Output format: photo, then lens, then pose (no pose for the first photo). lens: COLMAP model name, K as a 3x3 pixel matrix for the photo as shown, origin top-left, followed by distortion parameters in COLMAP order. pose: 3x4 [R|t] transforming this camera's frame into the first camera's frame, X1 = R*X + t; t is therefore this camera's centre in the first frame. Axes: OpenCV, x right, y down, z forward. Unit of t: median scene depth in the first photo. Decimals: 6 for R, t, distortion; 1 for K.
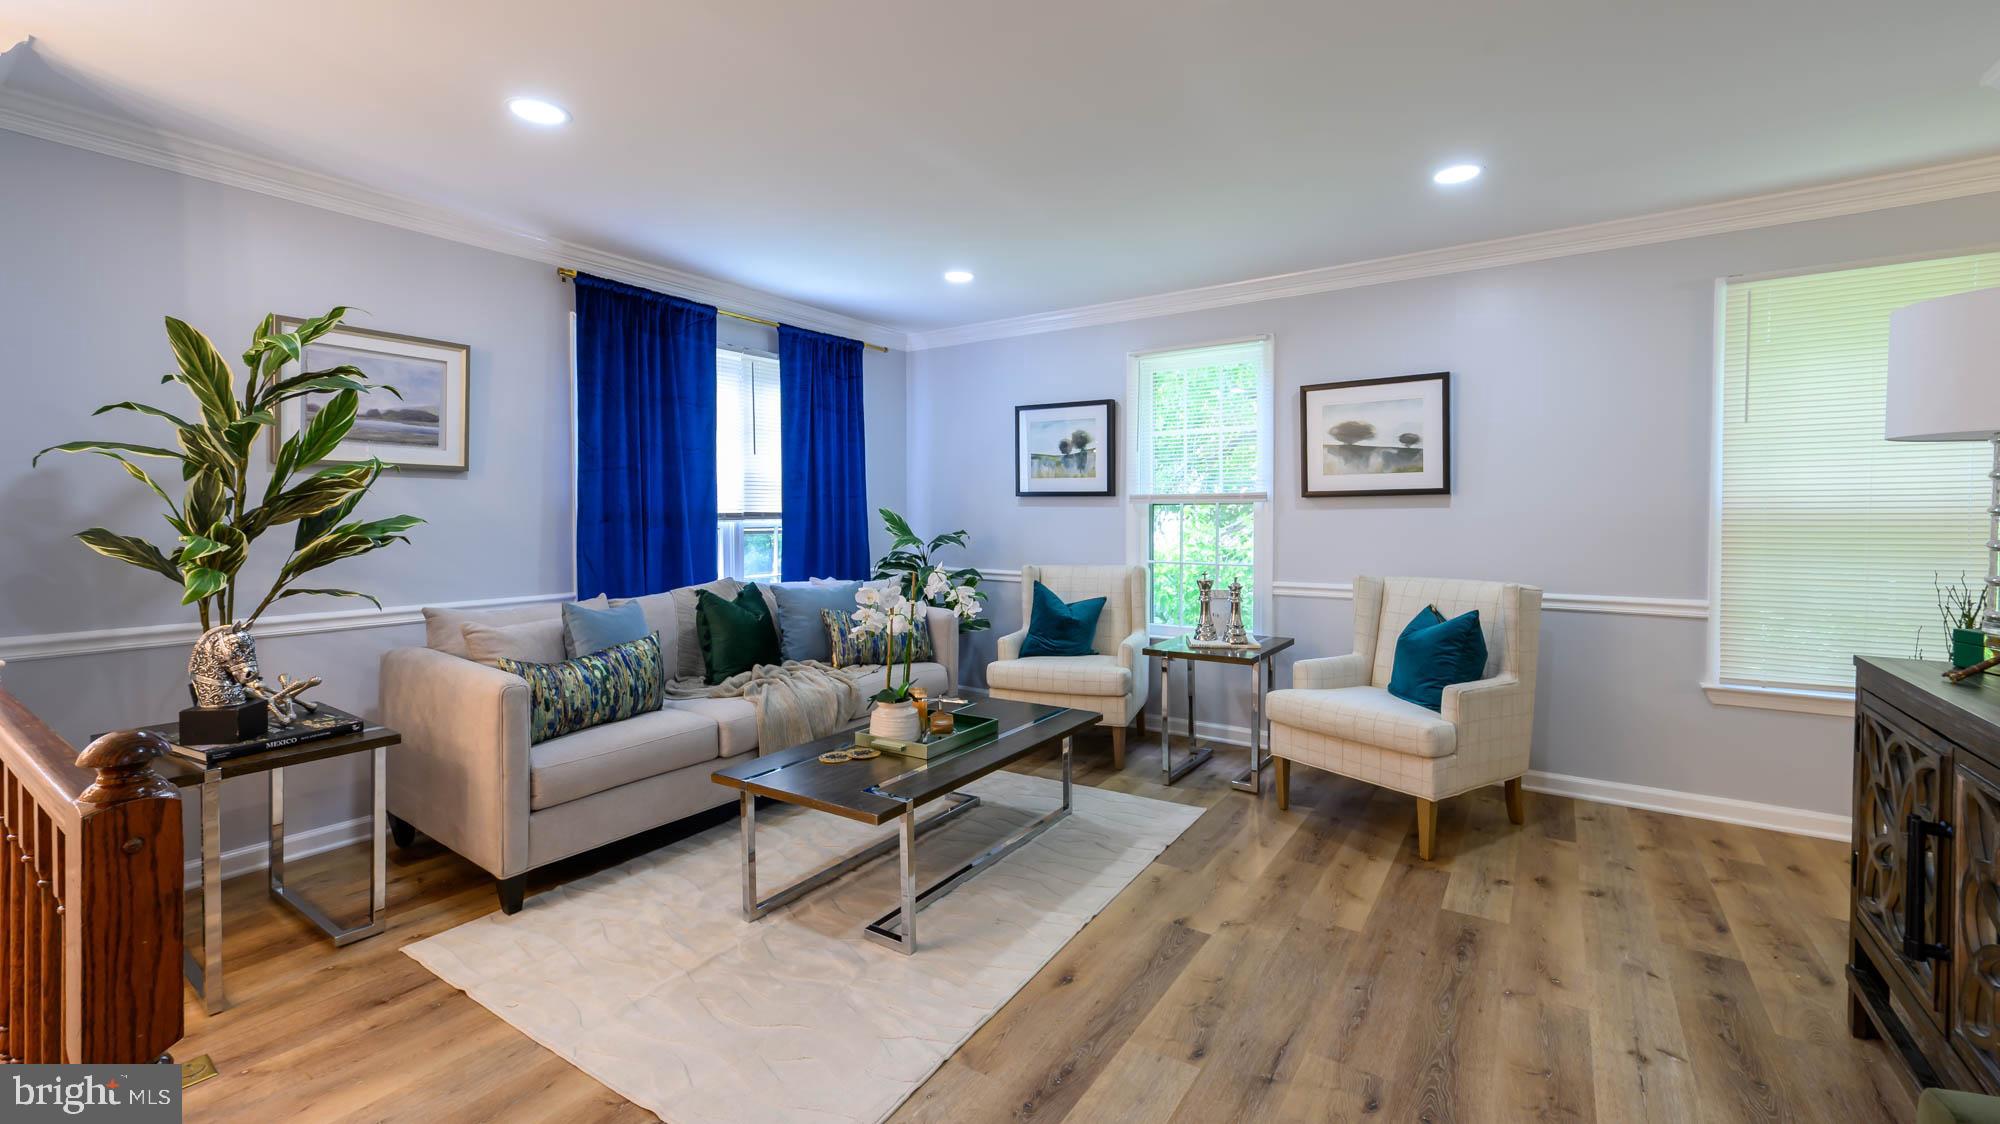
lens RADIAL K [[821.4, 0, 1000.1], [0, 821.4, 535.5], [0, 0, 1]] dist [0.016877, -0.006940]
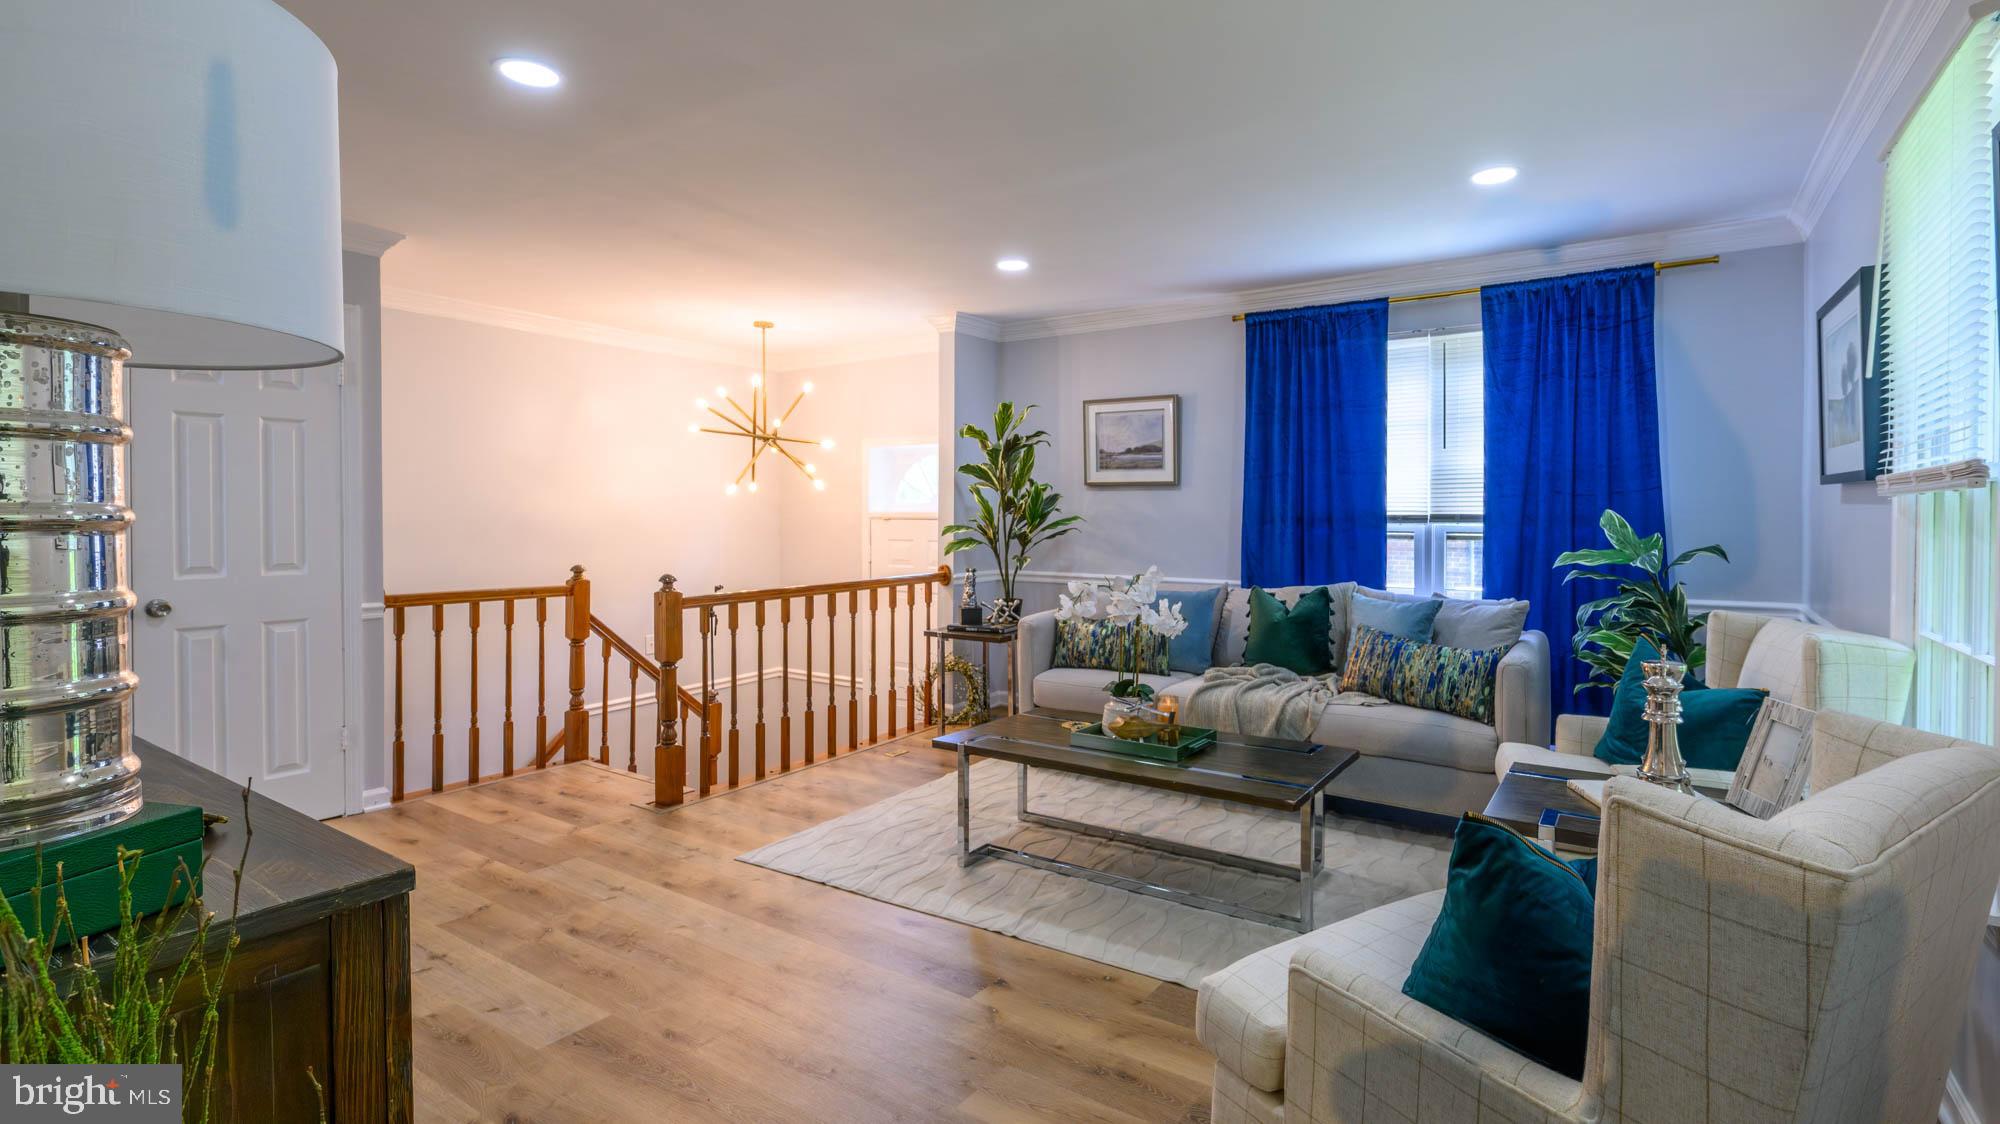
lens RADIAL K [[821.4, 0, 1000.1], [0, 821.4, 535.5], [0, 0, 1]] dist [0.016877, -0.006940]
pose [[0.072201, 0.029778, -0.996945, 0.804471], [-0.028487, 0.999208, 0.027783, -0.024619], [0.996983, 0.026394, 0.072992, 0.688614]]
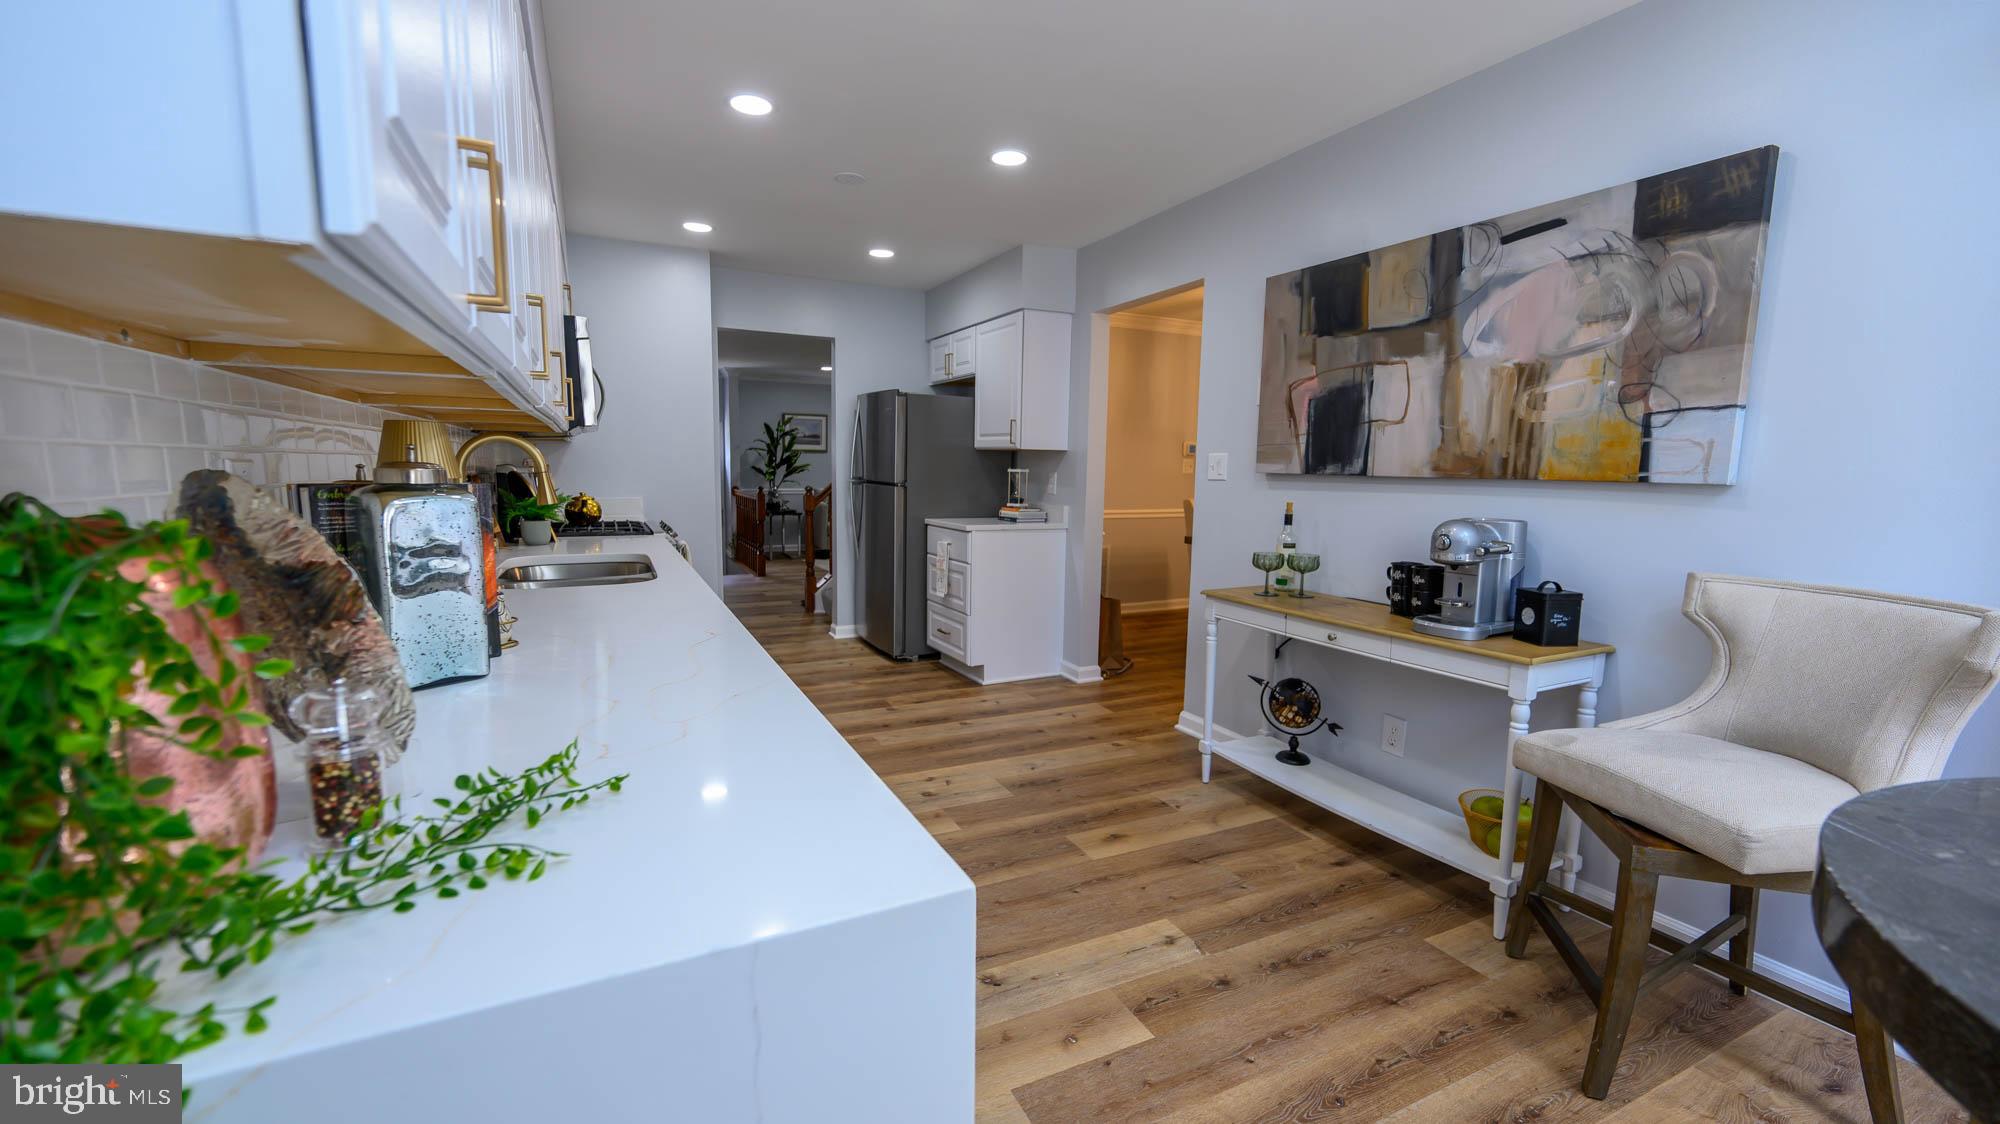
lens RADIAL K [[798.4, 0, 1002.9], [0, 798.4, 567.2], [0, 0, 1]] dist [0.001069, -0.000133]
pose [[0.873945, 0.077613, -0.479788, 1.800691], [-0.030525, 0.993984, 0.105189, 0.033125], [0.485066, -0.077284, 0.871056, -1.752479]]
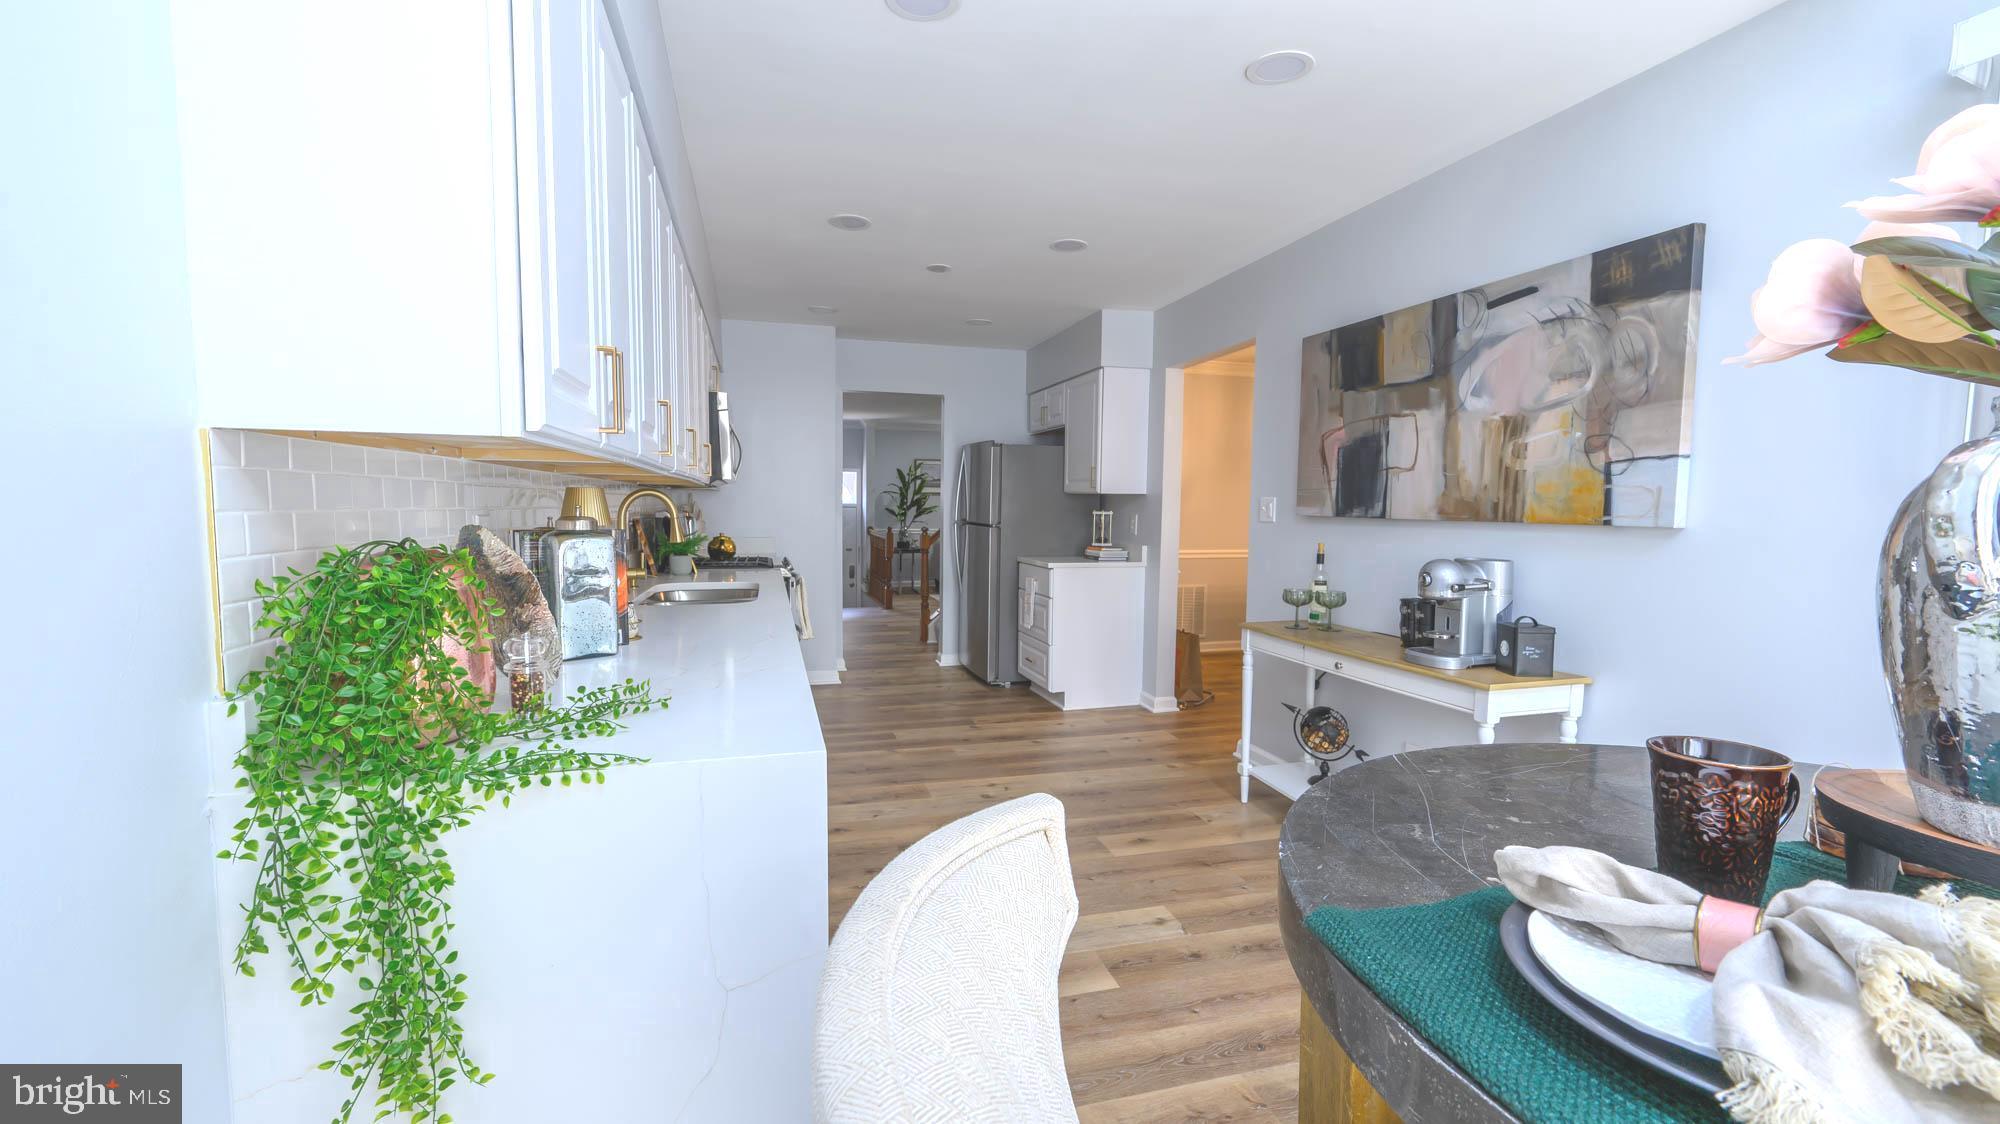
lens RADIAL K [[803.9, 0, 1003.4], [0, 803.9, 566.0], [0, 0, 1]] dist [0.001581, -0.000044]
pose [[0.774639, 0.059623, -0.629587, 1.973259], [-0.028286, 0.997816, 0.059692, 0.025465], [0.631771, -0.028431, 0.774633, -1.812133]]
